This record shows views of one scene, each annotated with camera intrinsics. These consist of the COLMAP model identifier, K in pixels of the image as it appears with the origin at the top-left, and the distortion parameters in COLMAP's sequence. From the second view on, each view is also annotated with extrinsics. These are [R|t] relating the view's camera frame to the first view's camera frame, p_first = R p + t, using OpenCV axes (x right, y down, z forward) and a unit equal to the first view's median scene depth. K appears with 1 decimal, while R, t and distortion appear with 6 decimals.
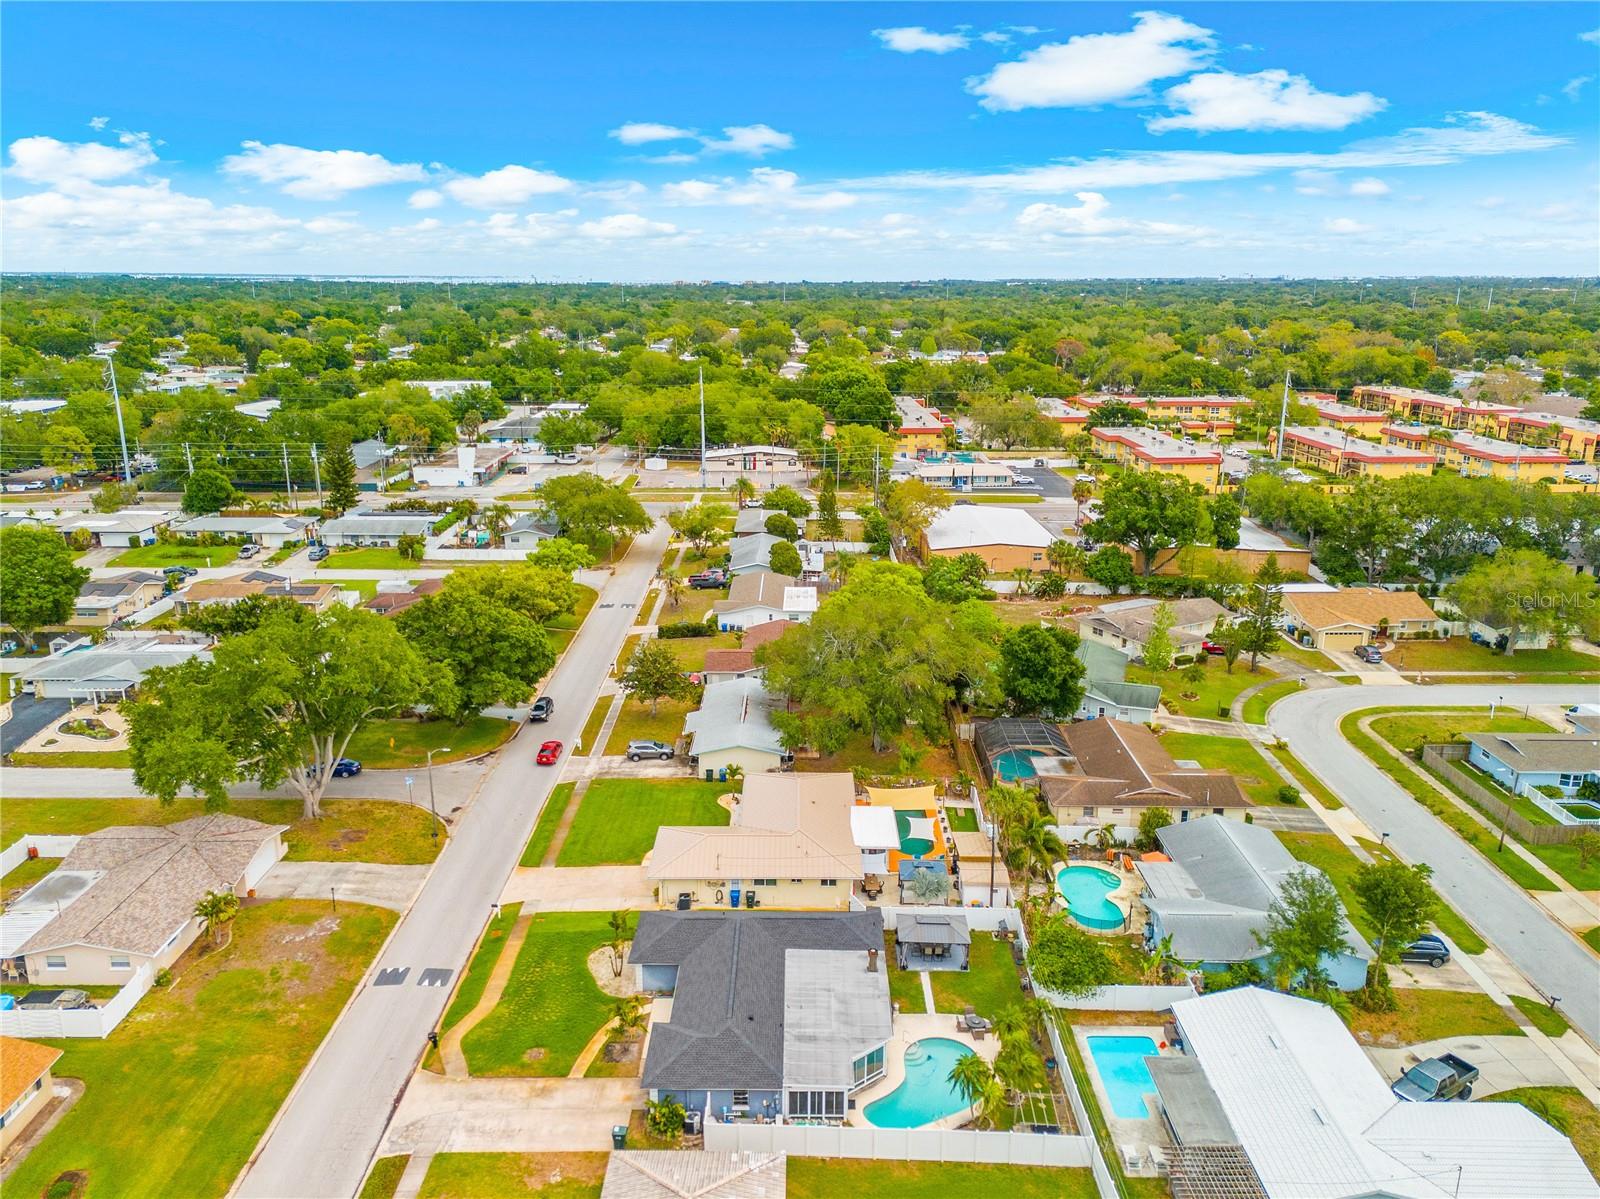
lens RADIAL K [[1182.7, 0, 796.1], [0, 1182.7, 603.1], [0, 0, 1]] dist [0.093570, -0.089961]
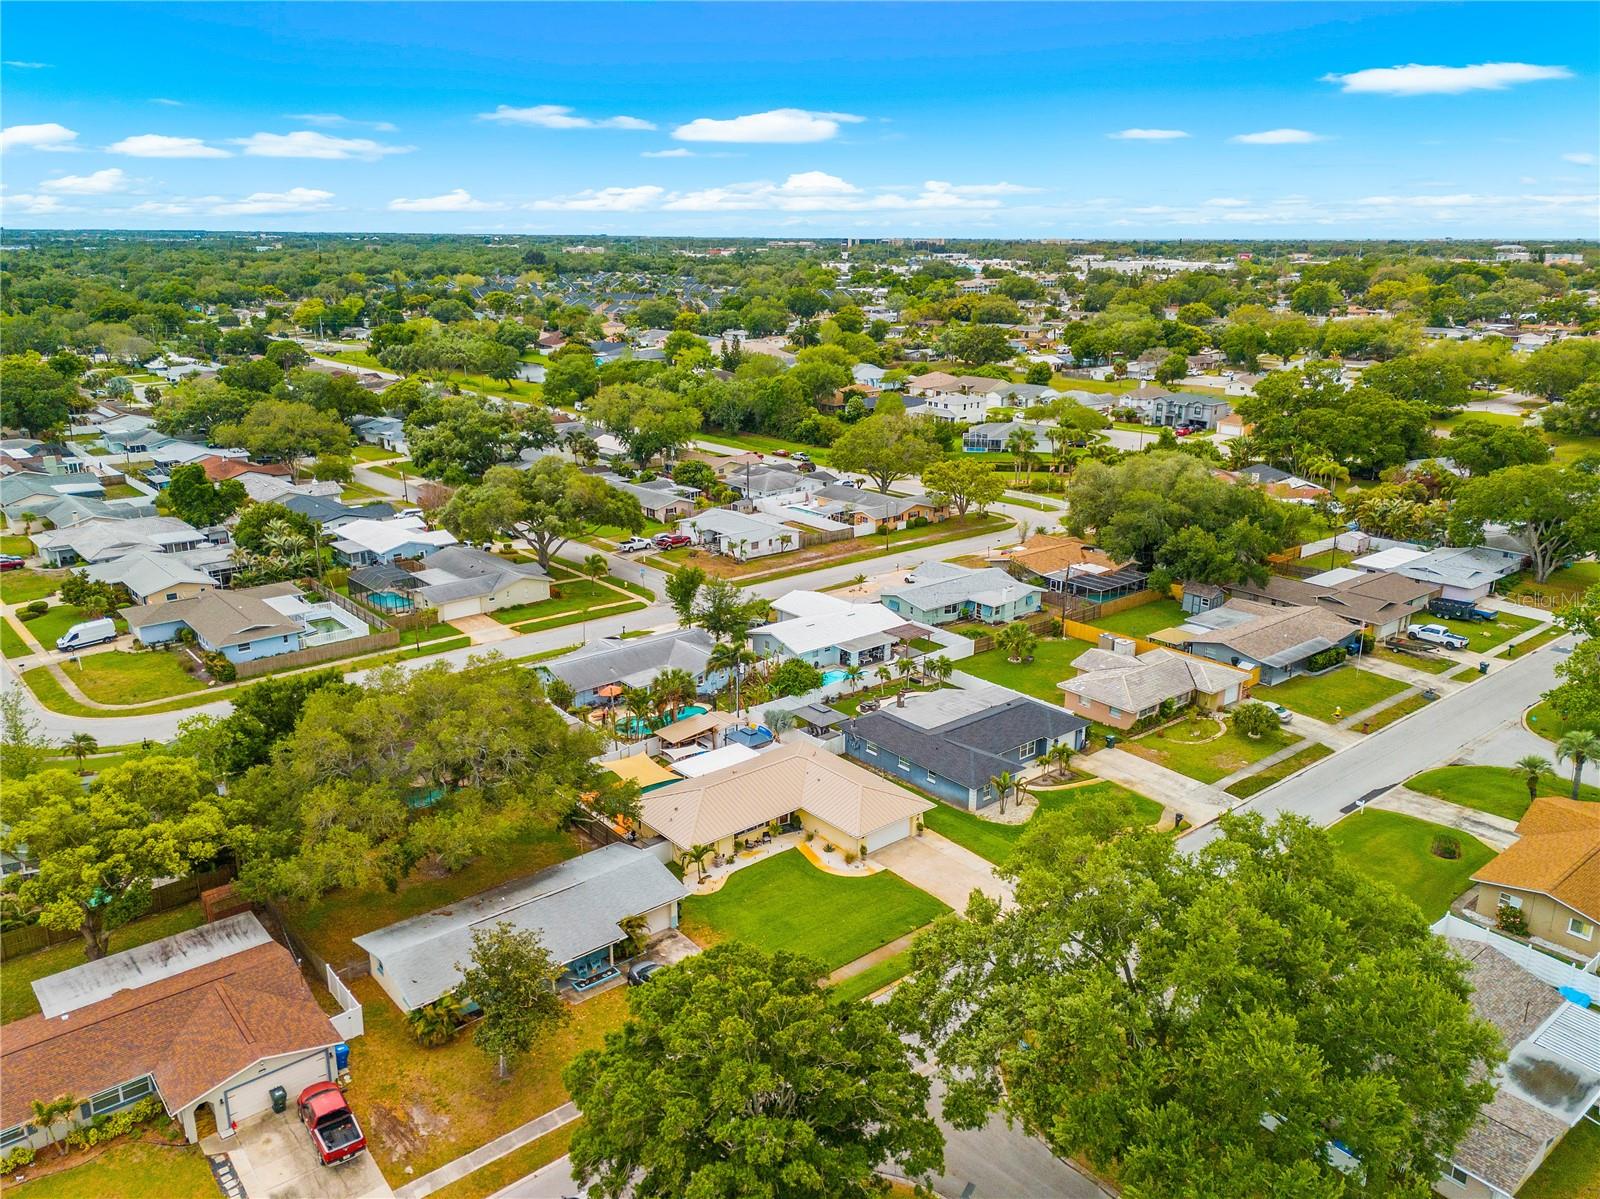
lens RADIAL K [[1182.7, 0, 796.1], [0, 1182.7, 603.1], [0, 0, 1]] dist [0.093570, -0.089961]
pose [[-0.645307, -0.230360, 0.728363, -0.649044], [0.198758, 0.869985, 0.451244, -0.356933], [-0.737614, 0.435959, -0.515622, 1.316188]]
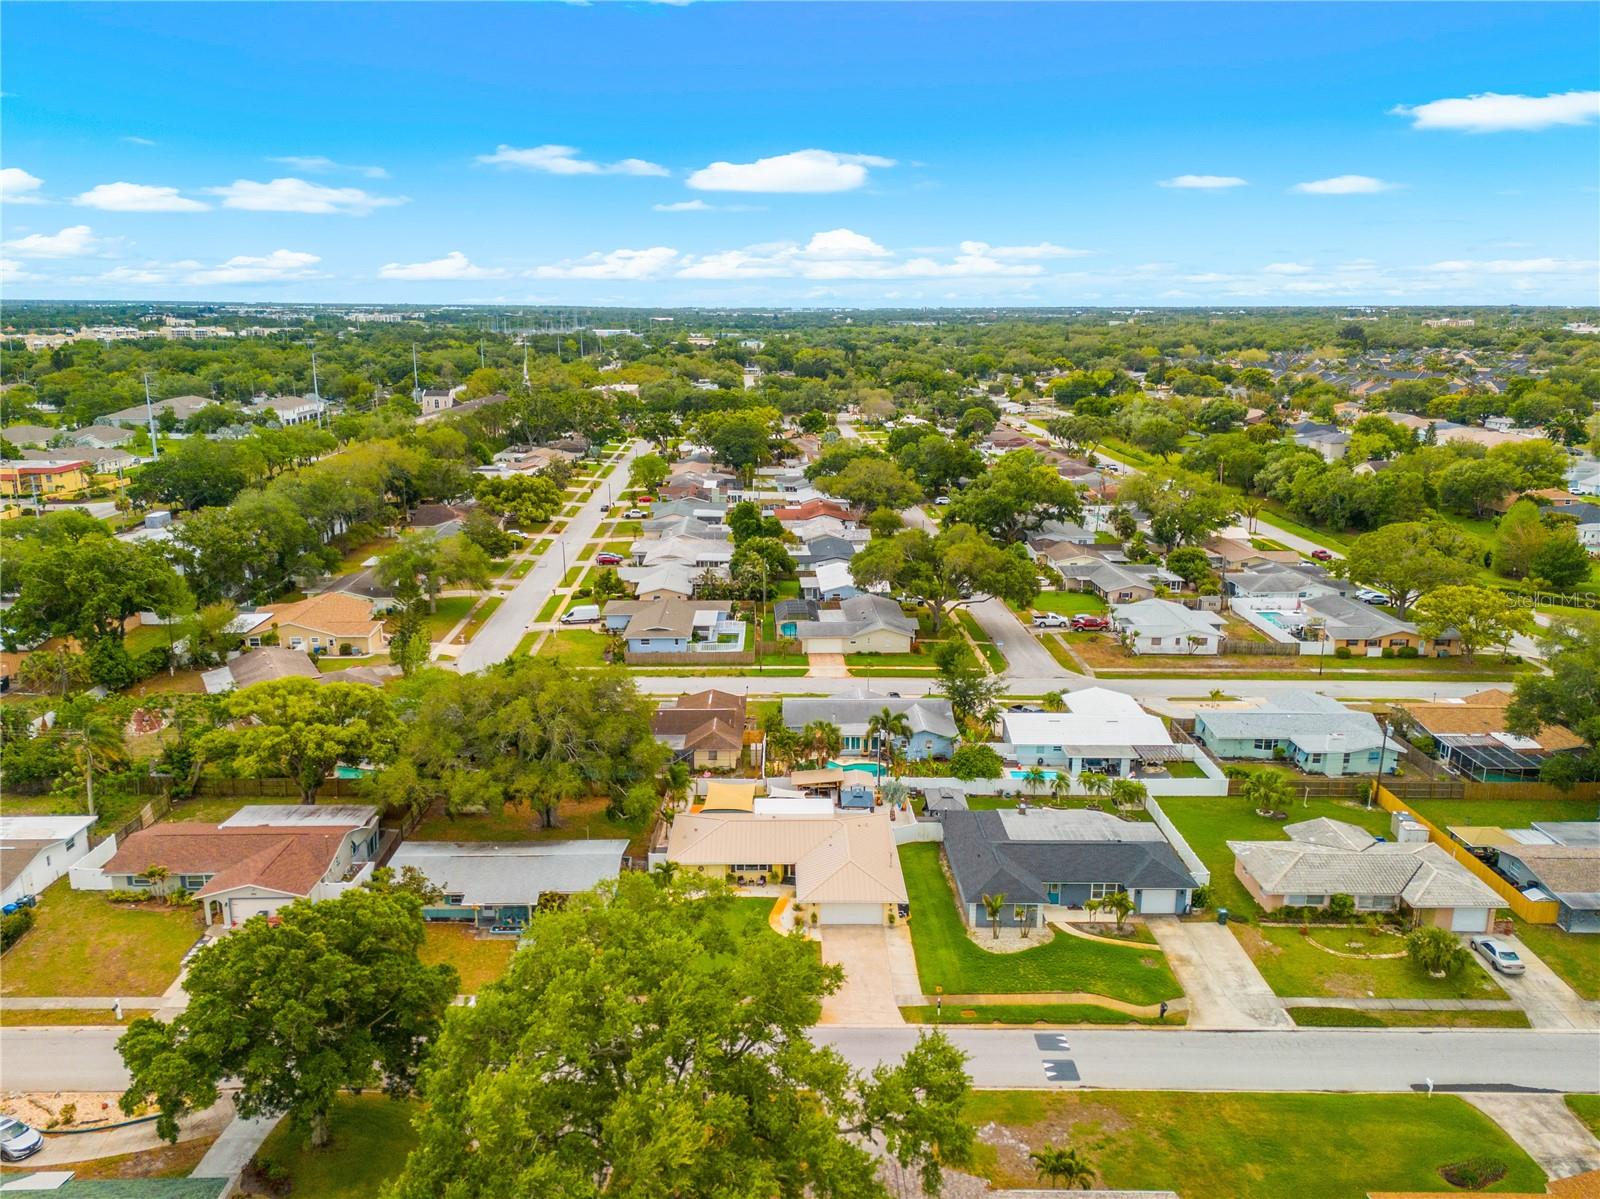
lens RADIAL K [[1182.7, 0, 796.1], [0, 1182.7, 603.1], [0, 0, 1]] dist [0.093570, -0.089961]
pose [[-0.018268, -0.246593, 0.968947, -0.897138], [0.263608, 0.933632, 0.242576, -0.242587], [-0.964457, 0.259854, 0.047948, 0.826662]]
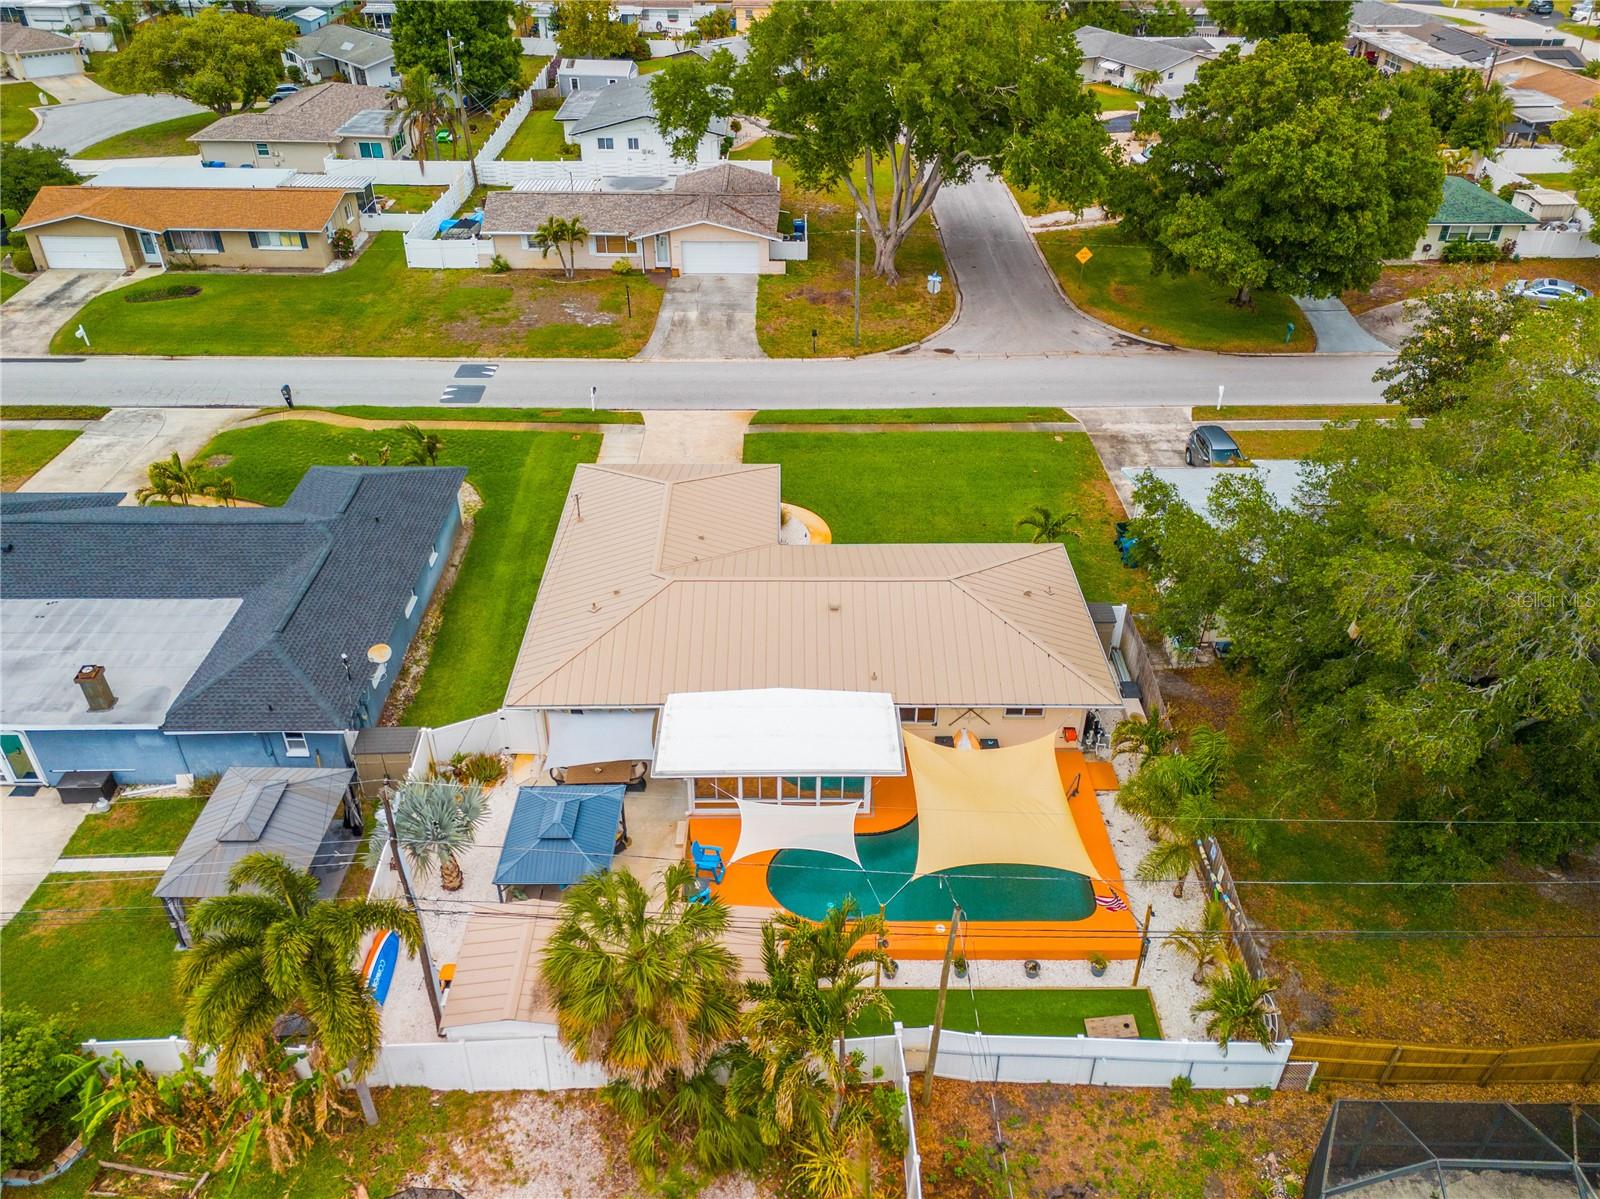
lens RADIAL K [[1182.7, 0, 796.1], [0, 1182.7, 603.1], [0, 0, 1]] dist [0.093570, -0.089961]
pose [[0.010353, 0.560092, -0.828366, 0.323056], [-0.272068, 0.798735, 0.536657, -0.040418], [0.962222, 0.219815, 0.160653, 0.866673]]
